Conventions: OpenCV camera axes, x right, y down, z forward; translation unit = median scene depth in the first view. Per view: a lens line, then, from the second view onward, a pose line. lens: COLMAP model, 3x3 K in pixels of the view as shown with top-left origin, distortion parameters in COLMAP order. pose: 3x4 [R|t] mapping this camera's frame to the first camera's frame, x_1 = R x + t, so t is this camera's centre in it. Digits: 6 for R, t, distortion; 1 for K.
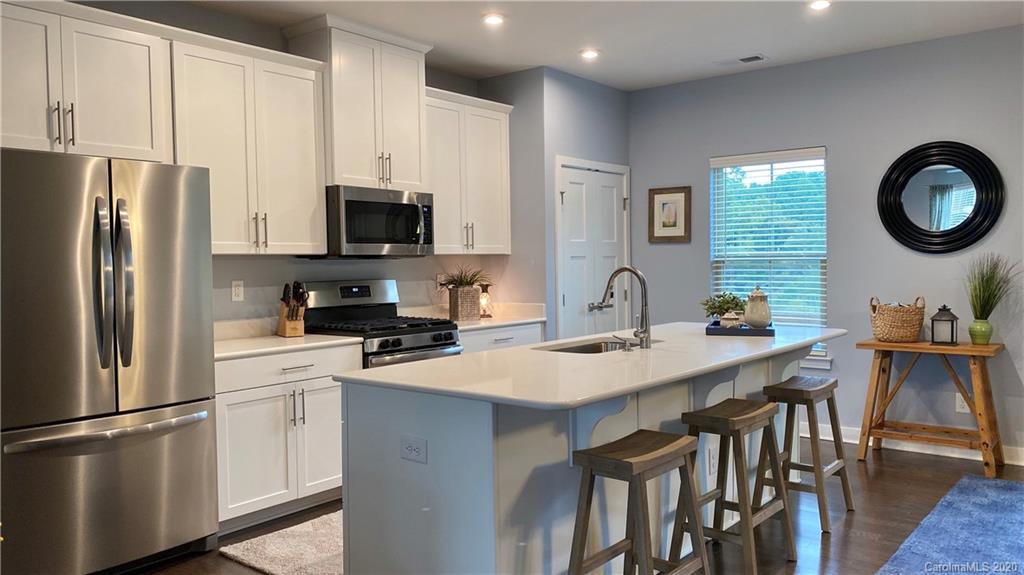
lens RADIAL K [[779.3, 0, 512.0], [0, 779.3, 287.5], [0, 0, 1]] dist [0.101424, -0.139636]
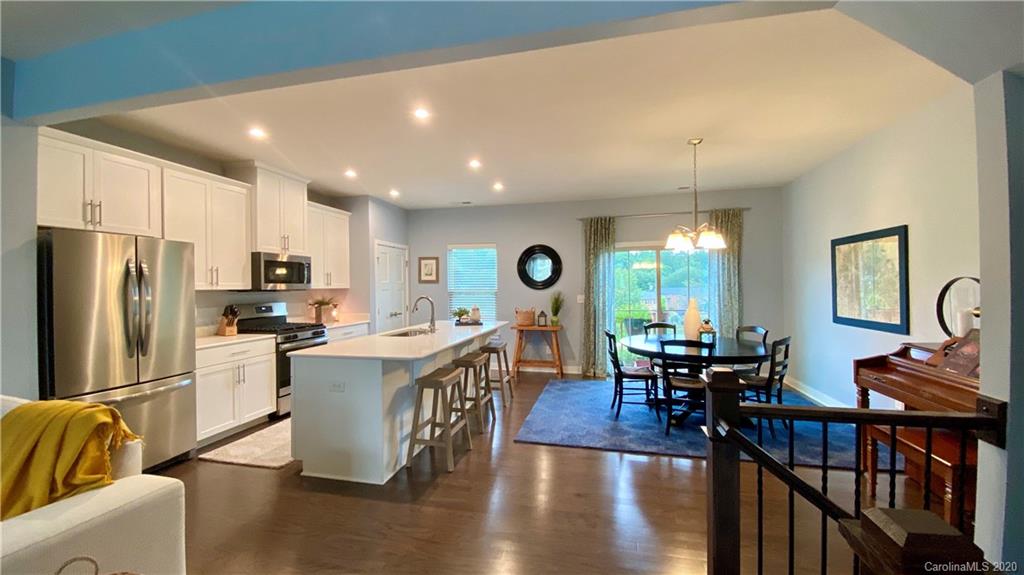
lens RADIAL K [[411.3, 0, 512.0], [0, 411.3, 287.5], [0, 0, 1]] dist [-0.000188, -0.000056]
pose [[0.896867, 0.004553, 0.442277, -0.116245], [0.011915, 0.999335, -0.034450, -0.006619], [-0.442140, 0.036167, 0.896217, -0.119026]]
